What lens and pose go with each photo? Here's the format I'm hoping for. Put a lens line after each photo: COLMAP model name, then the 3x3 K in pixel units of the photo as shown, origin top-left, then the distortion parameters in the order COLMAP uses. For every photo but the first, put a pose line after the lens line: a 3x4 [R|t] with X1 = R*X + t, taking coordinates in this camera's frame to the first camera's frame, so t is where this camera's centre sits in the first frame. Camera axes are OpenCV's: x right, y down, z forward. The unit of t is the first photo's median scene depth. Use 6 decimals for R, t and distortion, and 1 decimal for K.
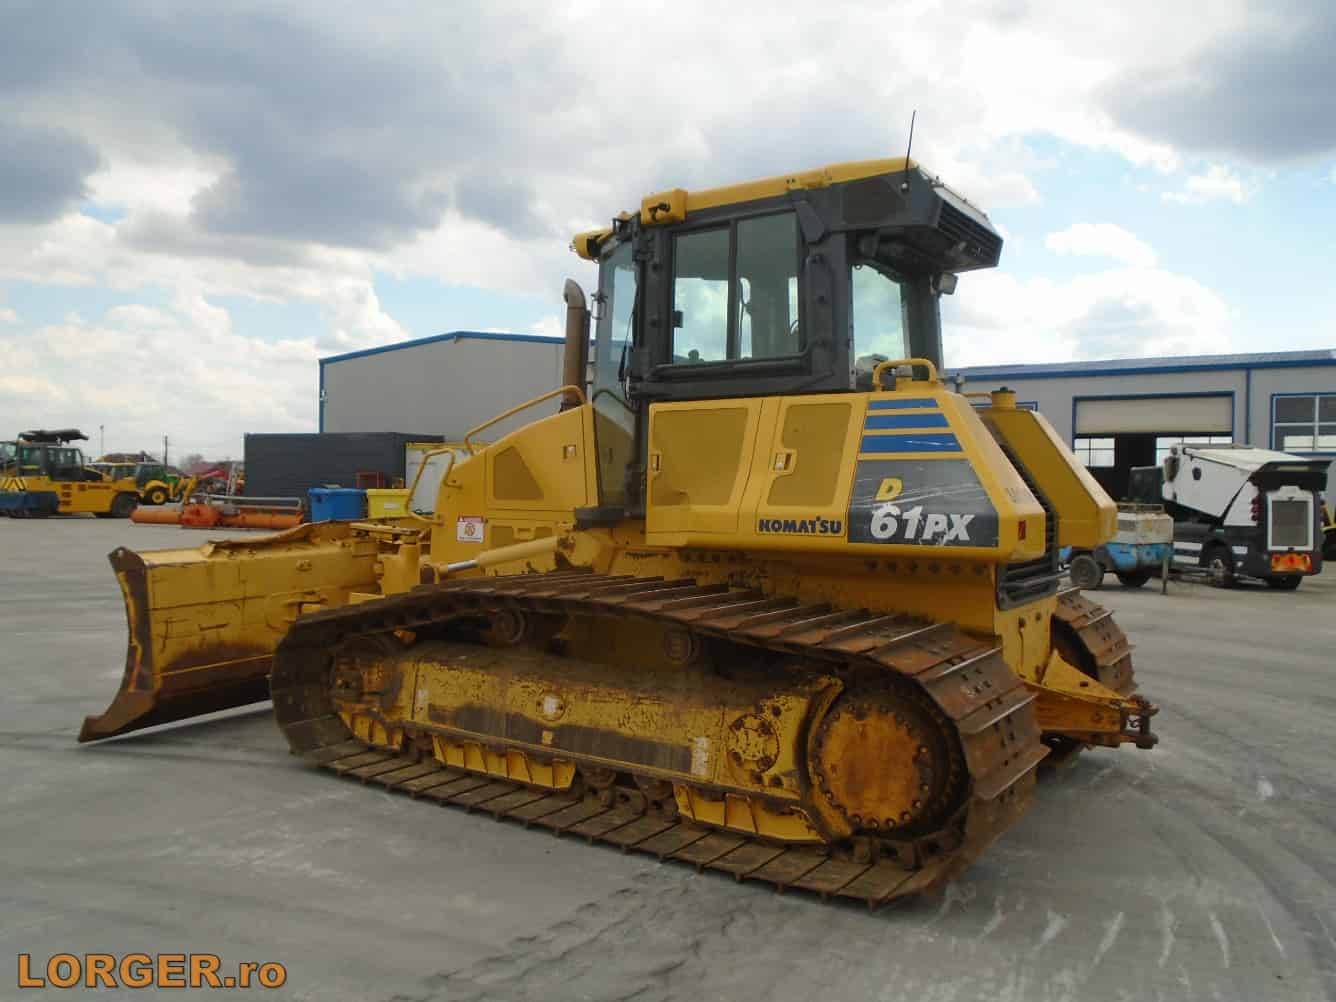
lens RADIAL K [[1038.3, 0, 668.6], [0, 1038.3, 497.4], [0, 0, 1]] dist [-0.010044, 0.004784]
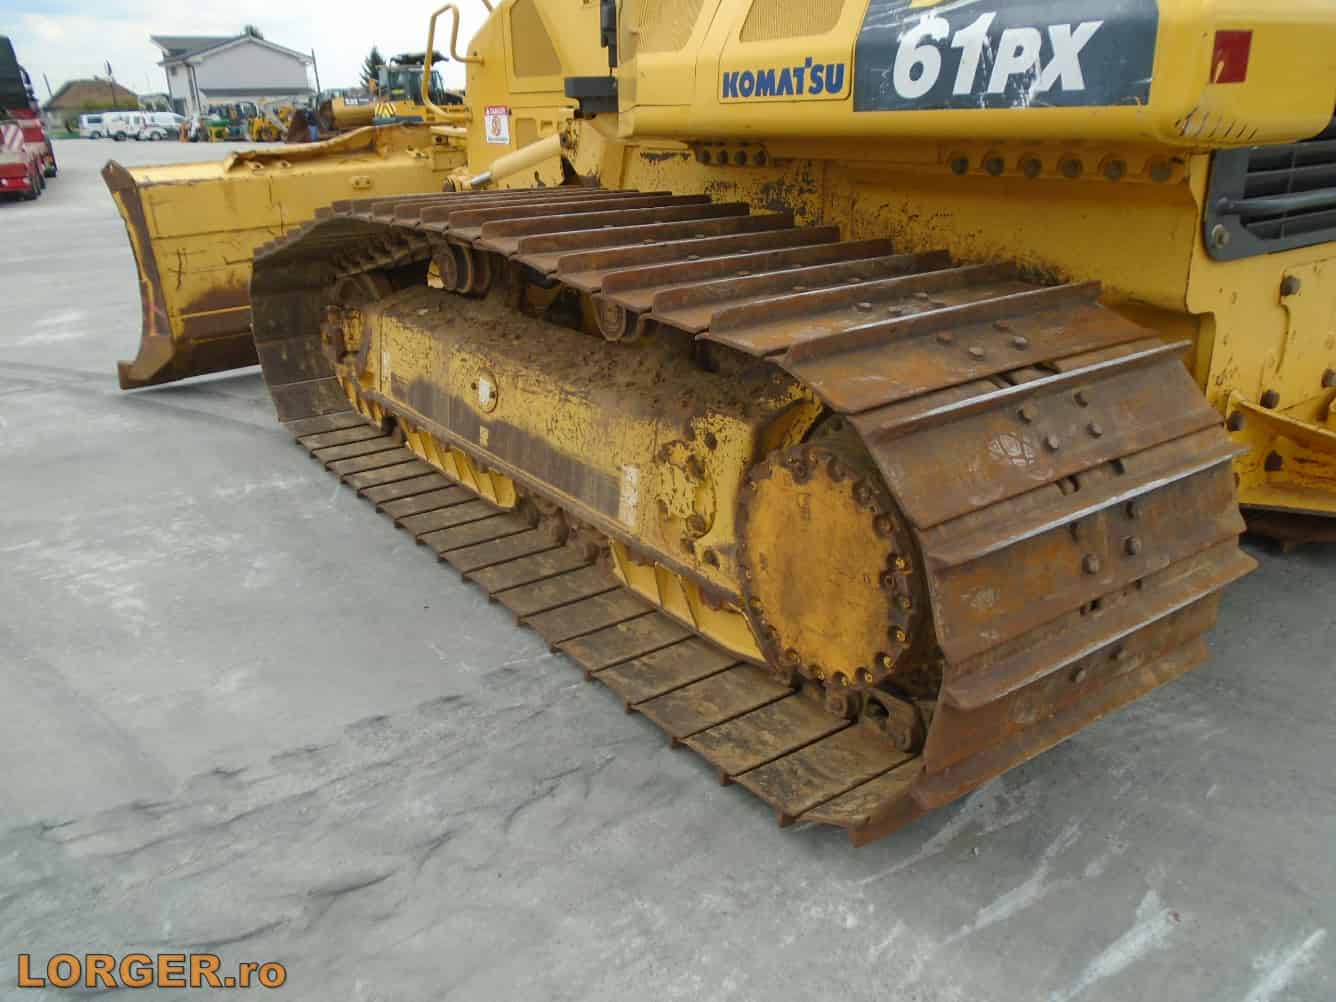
lens RADIAL K [[1038.3, 0, 668.6], [0, 1038.3, 497.4], [0, 0, 1]] dist [-0.010044, 0.004784]
pose [[0.933778, 0.094989, -0.345017, 0.265123], [0.030939, 0.939088, 0.342283, 0.042897], [0.356514, -0.330290, 0.873960, 0.479733]]
